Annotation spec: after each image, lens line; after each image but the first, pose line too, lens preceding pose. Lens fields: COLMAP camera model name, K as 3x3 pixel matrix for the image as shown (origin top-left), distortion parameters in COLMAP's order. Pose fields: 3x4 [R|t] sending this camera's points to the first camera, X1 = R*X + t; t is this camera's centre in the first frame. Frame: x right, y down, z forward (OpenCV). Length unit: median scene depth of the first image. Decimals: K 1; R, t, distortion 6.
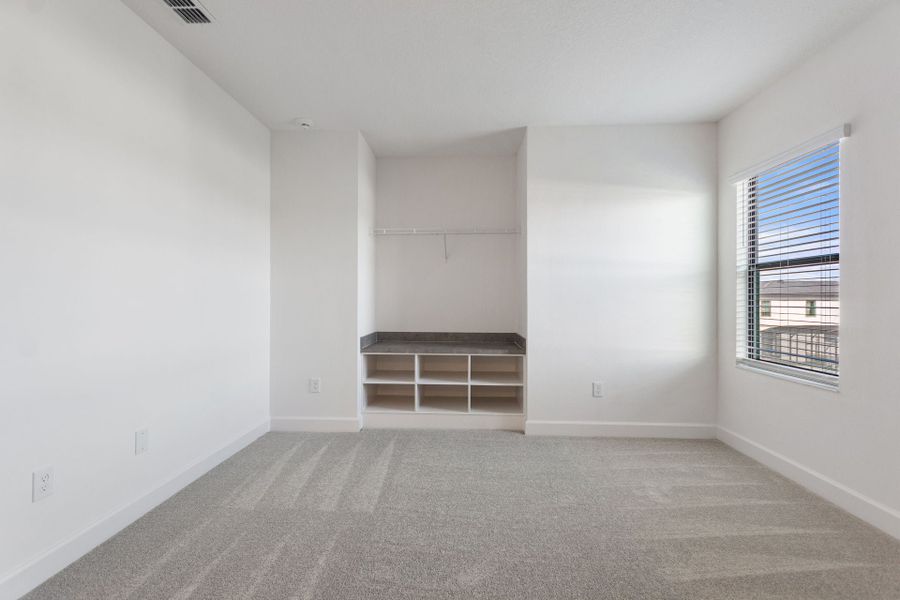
lens RADIAL K [[367.6, 0, 450.0], [0, 367.6, 300.0], [0, 0, 1]] dist [-0.000922, -0.000012]
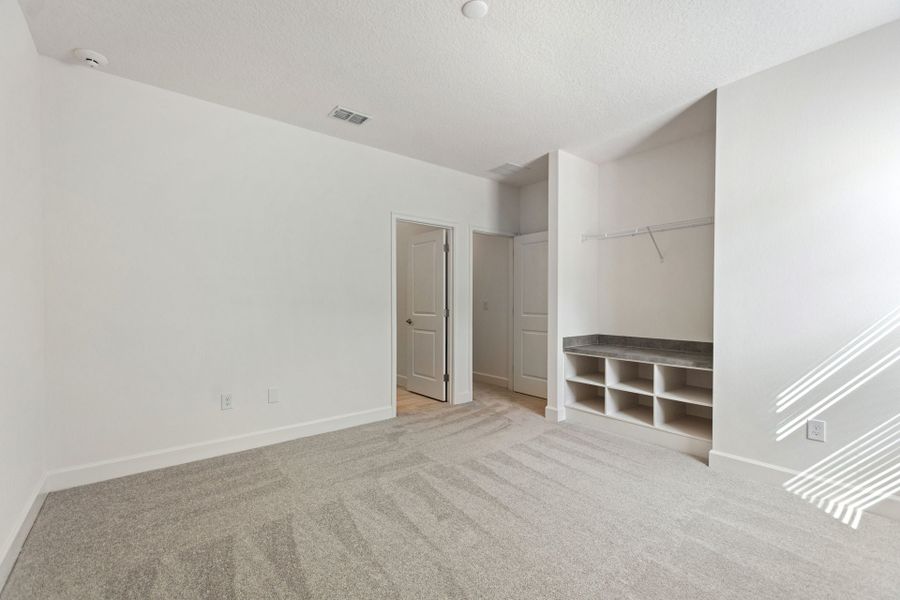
lens RADIAL K [[387.6, 0, 444.9], [0, 387.6, 302.6], [0, 0, 1]] dist [0.000526, 0.000036]
pose [[0.629452, -0.007997, -0.776998, 0.475796], [0.003996, 0.999967, -0.007054, 0.003700], [0.777029, 0.001335, 0.629463, -0.011097]]
